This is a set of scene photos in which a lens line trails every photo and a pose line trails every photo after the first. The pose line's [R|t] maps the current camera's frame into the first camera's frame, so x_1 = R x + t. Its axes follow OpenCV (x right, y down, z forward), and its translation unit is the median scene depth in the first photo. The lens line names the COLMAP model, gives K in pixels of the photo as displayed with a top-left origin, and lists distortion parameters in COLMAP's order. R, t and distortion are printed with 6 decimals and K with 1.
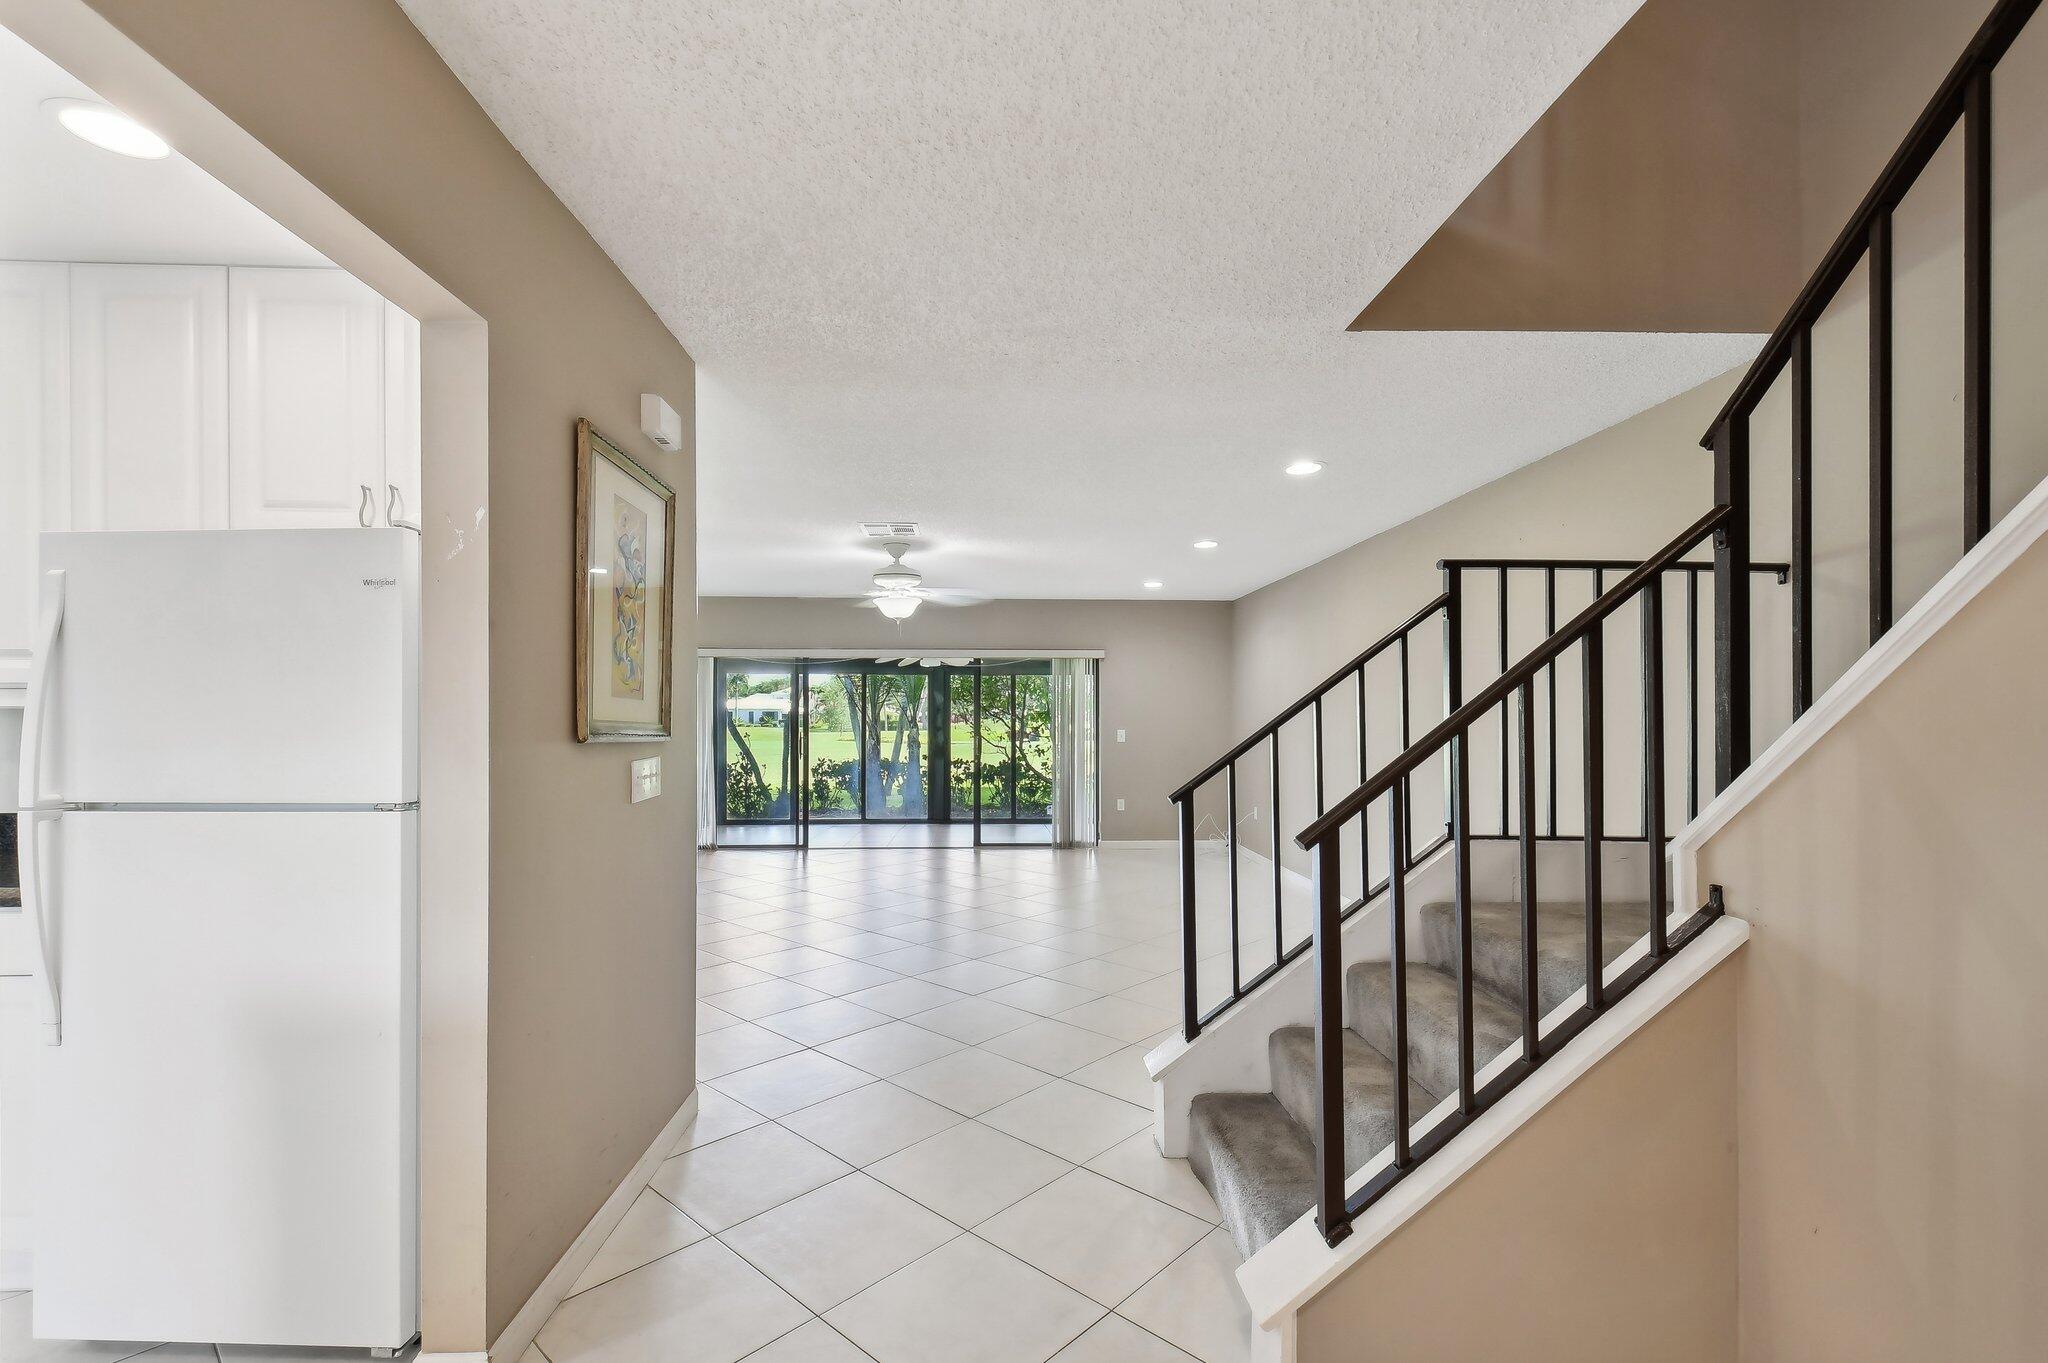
lens RADIAL K [[896.2, 0, 1017.4], [0, 896.2, 706.8], [0, 0, 1]] dist [0.024988, -0.000001]
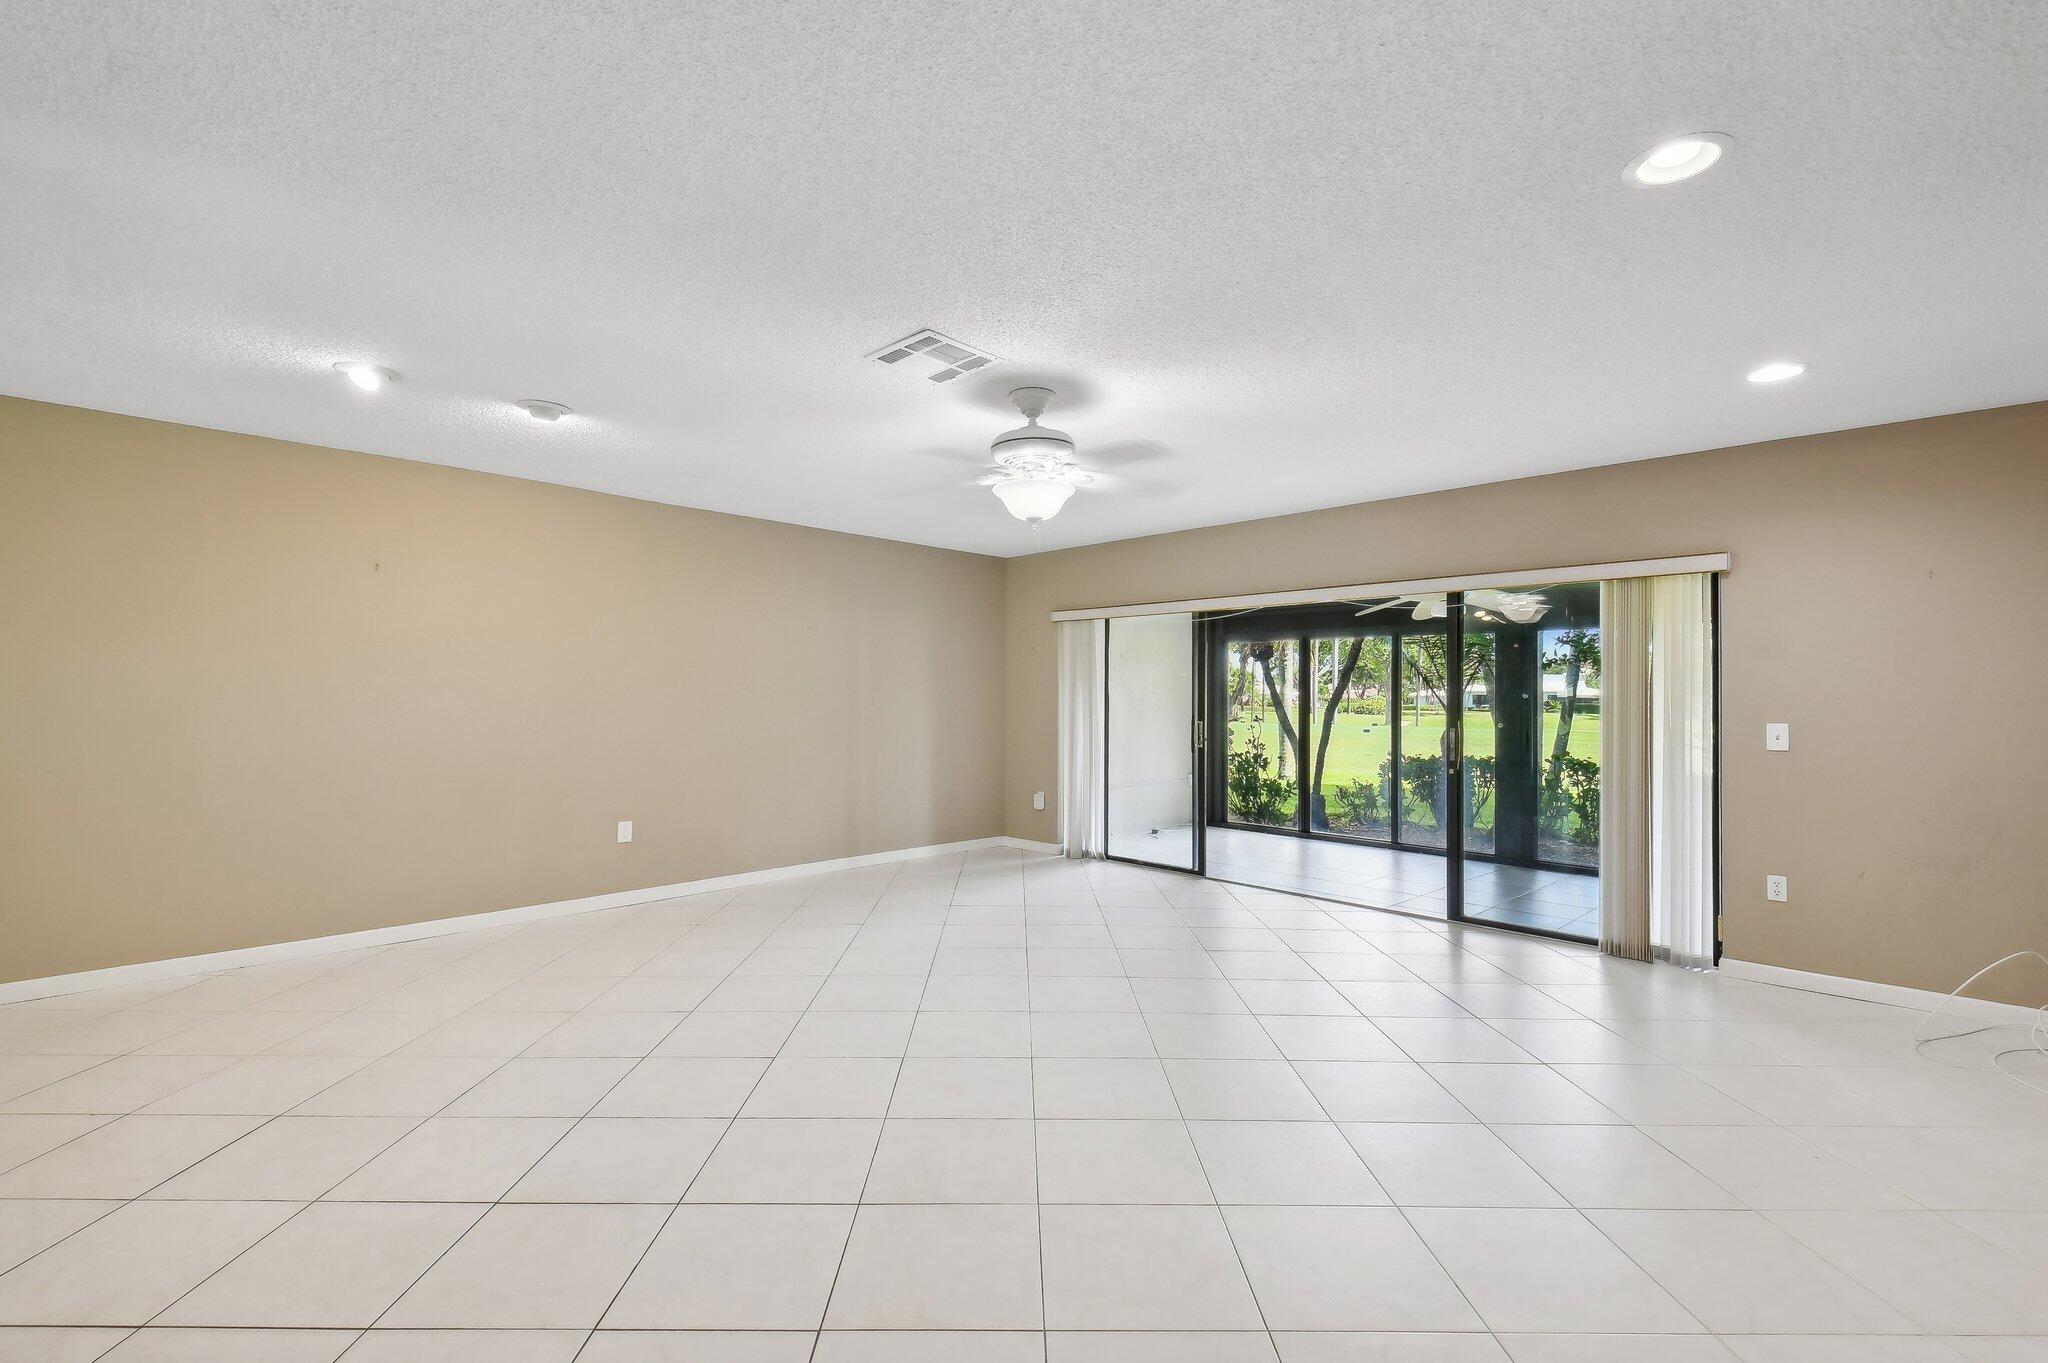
lens RADIAL K [[921.1, 0, 1024.0], [0, 921.1, 681.5], [0, 0, 1]] dist [0.034902, -0.000032]
pose [[0.680426, -0.007041, -0.732783, 0.158627], [0.000340, 0.999957, -0.009293, 0.006852], [0.732817, 0.006074, 0.680399, 0.300760]]
